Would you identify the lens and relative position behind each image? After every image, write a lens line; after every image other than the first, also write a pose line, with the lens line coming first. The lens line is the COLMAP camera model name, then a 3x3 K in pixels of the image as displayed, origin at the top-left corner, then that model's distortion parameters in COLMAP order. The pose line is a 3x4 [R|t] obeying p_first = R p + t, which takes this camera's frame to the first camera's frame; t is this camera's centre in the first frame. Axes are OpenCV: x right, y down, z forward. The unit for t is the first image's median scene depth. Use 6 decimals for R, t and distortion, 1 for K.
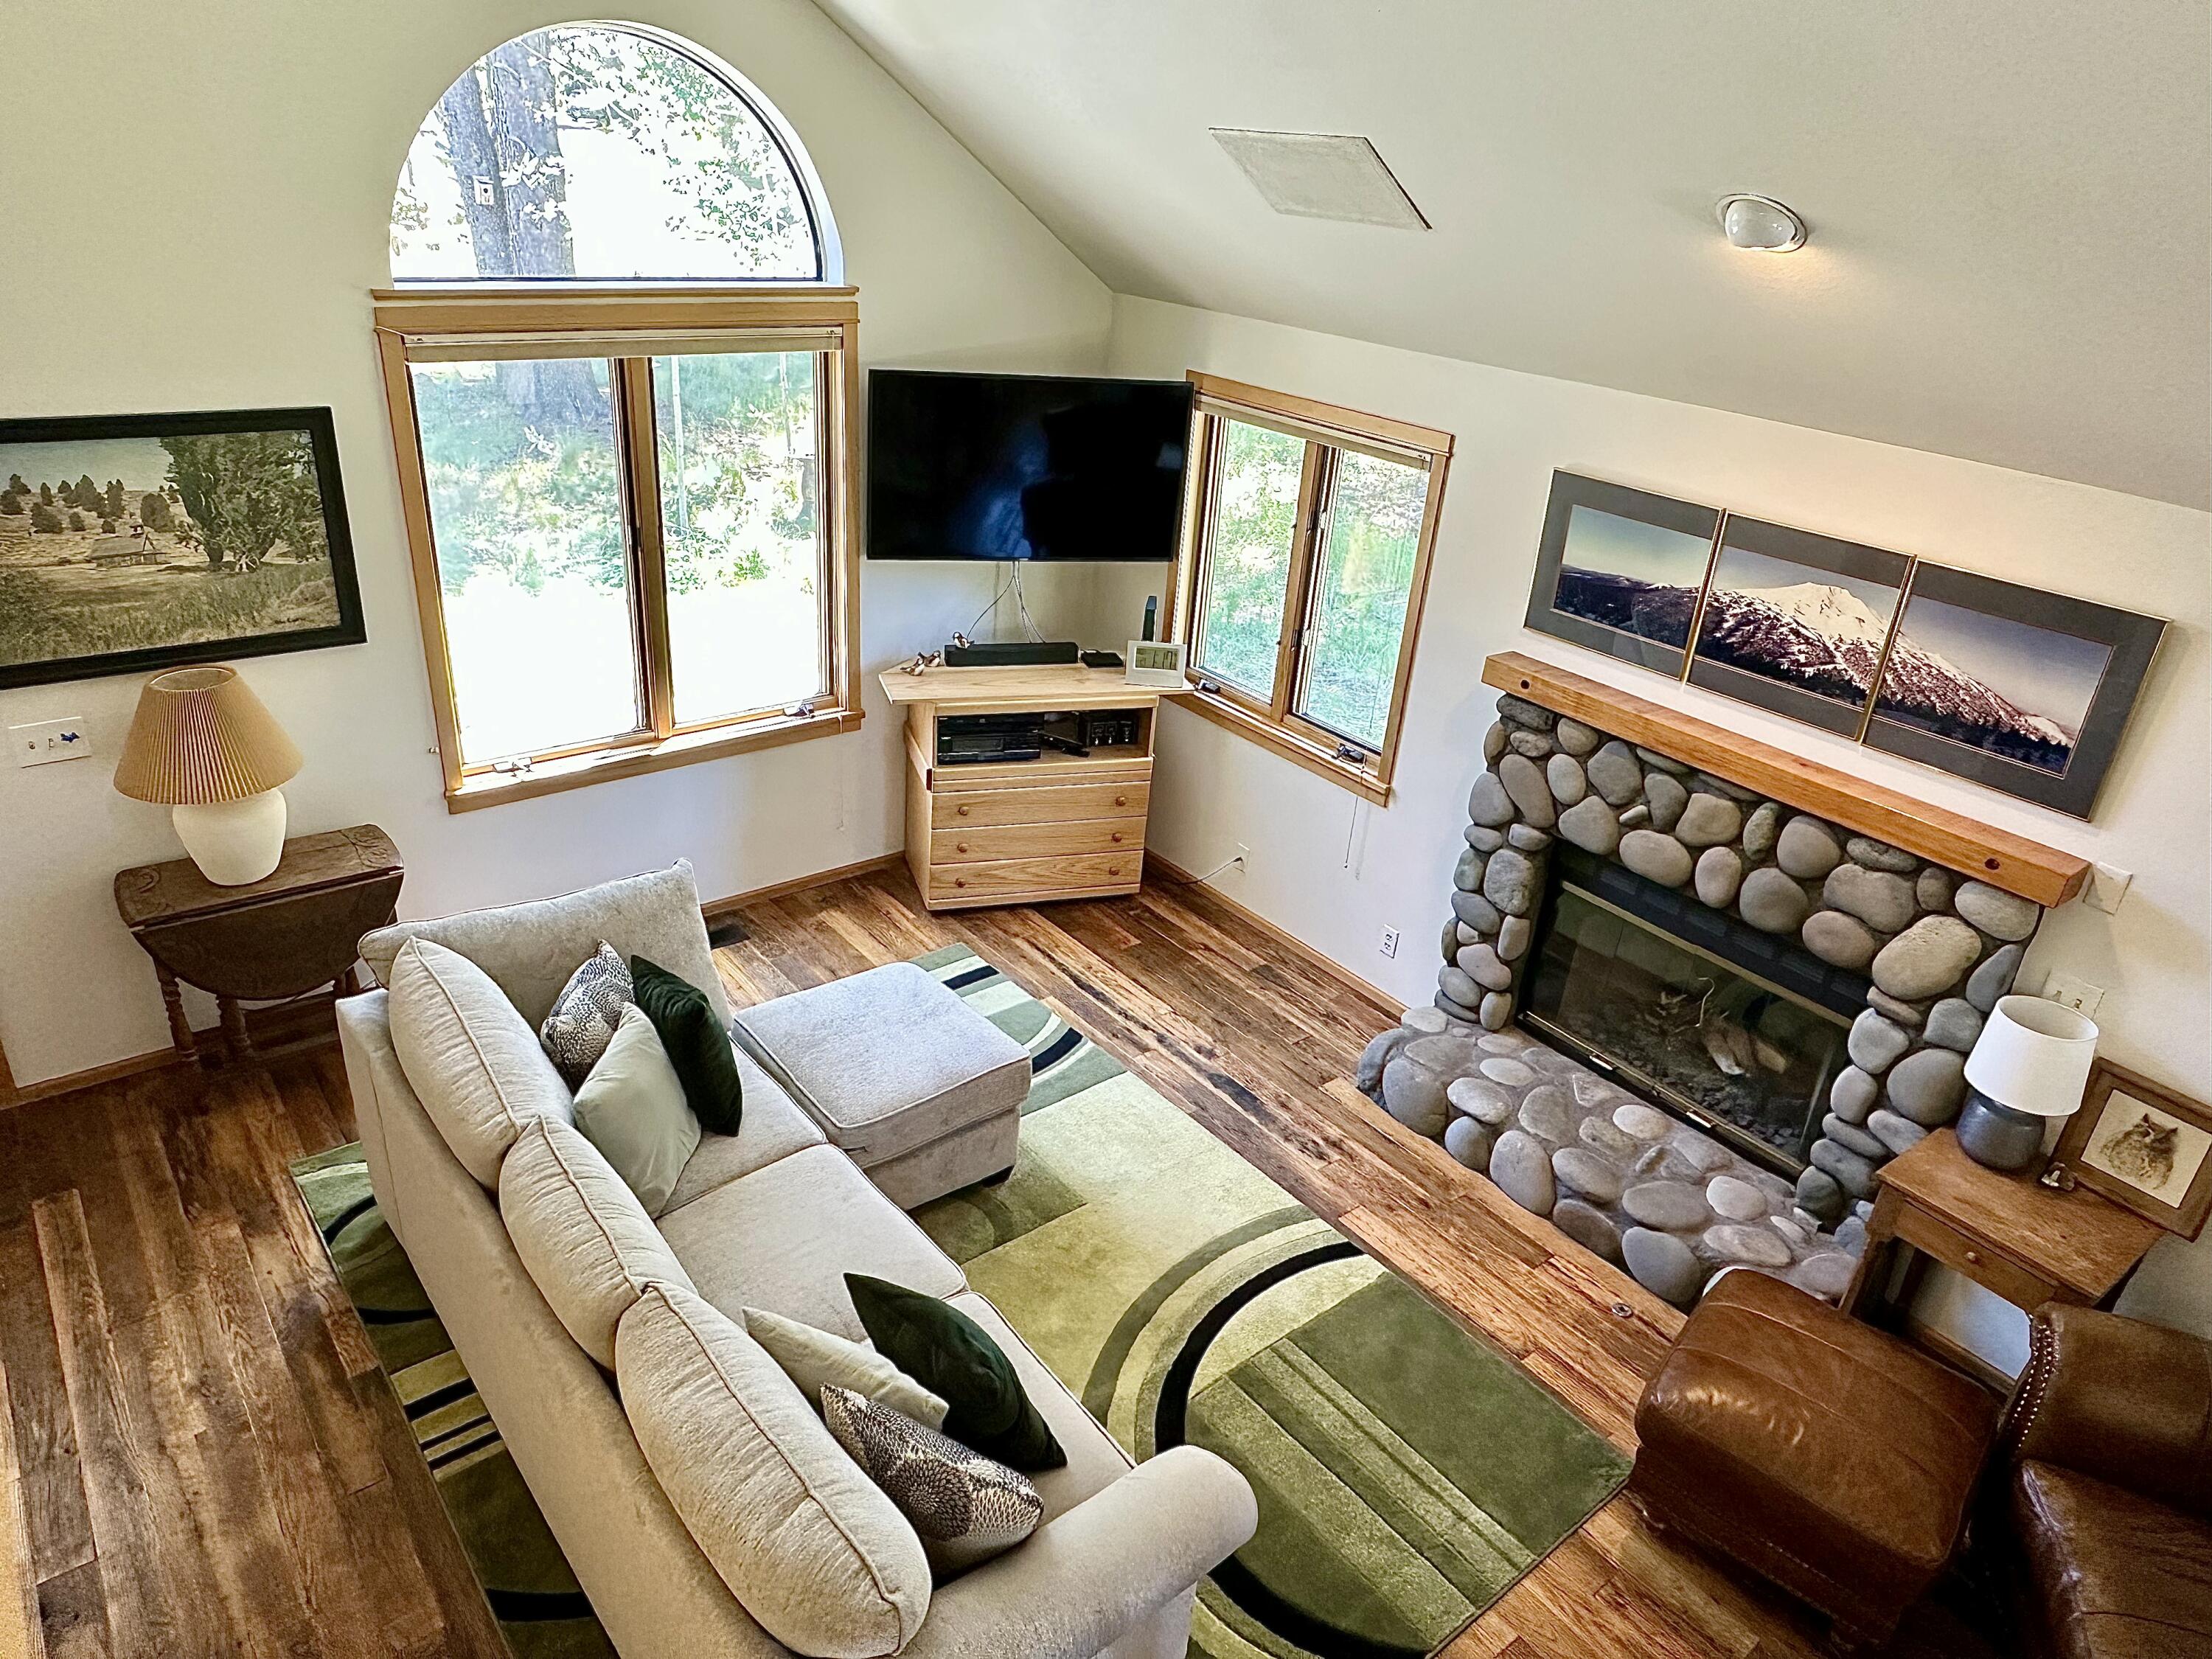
lens RADIAL K [[1404.1, 0, 1101.0], [0, 1404.1, 842.3], [0, 0, 1]] dist [-0.009373, 0.004965]
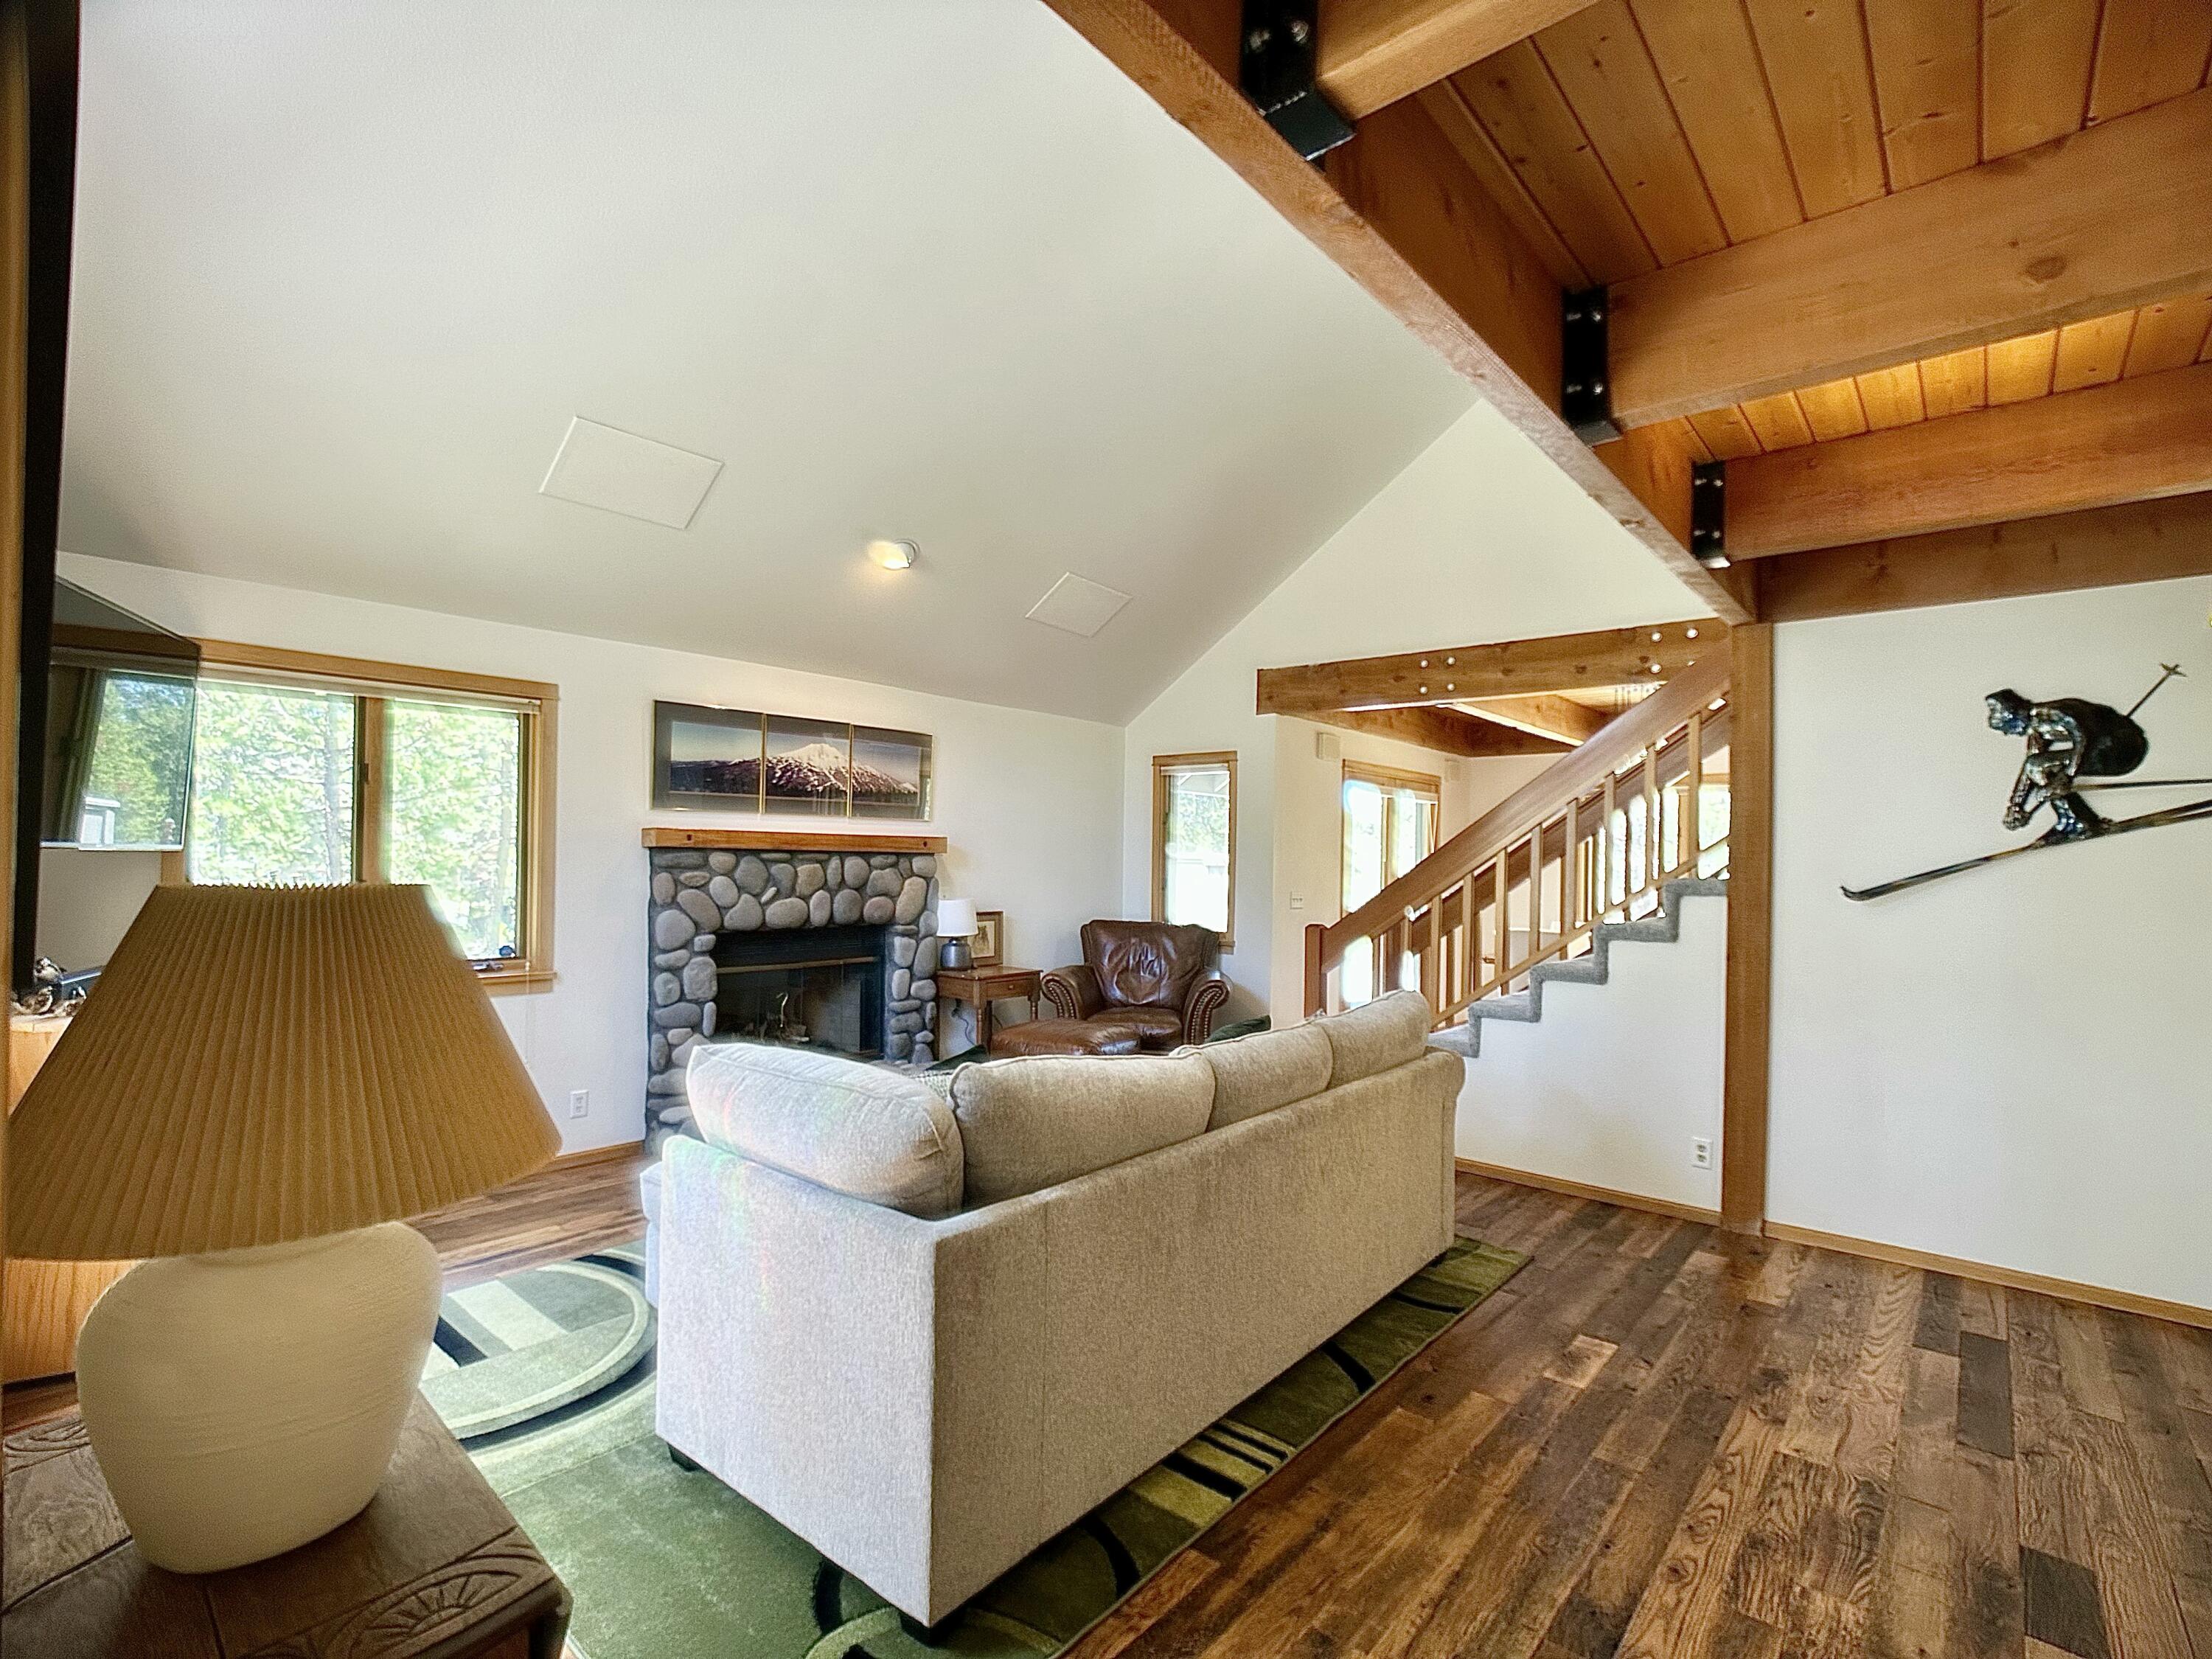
lens RADIAL K [[1030.6, 0, 1112.4], [0, 1030.6, 840.5], [0, 0, 1]] dist [-0.023979, 0.005966]
pose [[-0.194774, -0.054139, 0.979353, -0.954591], [0.415790, 0.899767, 0.132432, -0.074784], [-0.888359, 0.433000, -0.152741, 0.864116]]
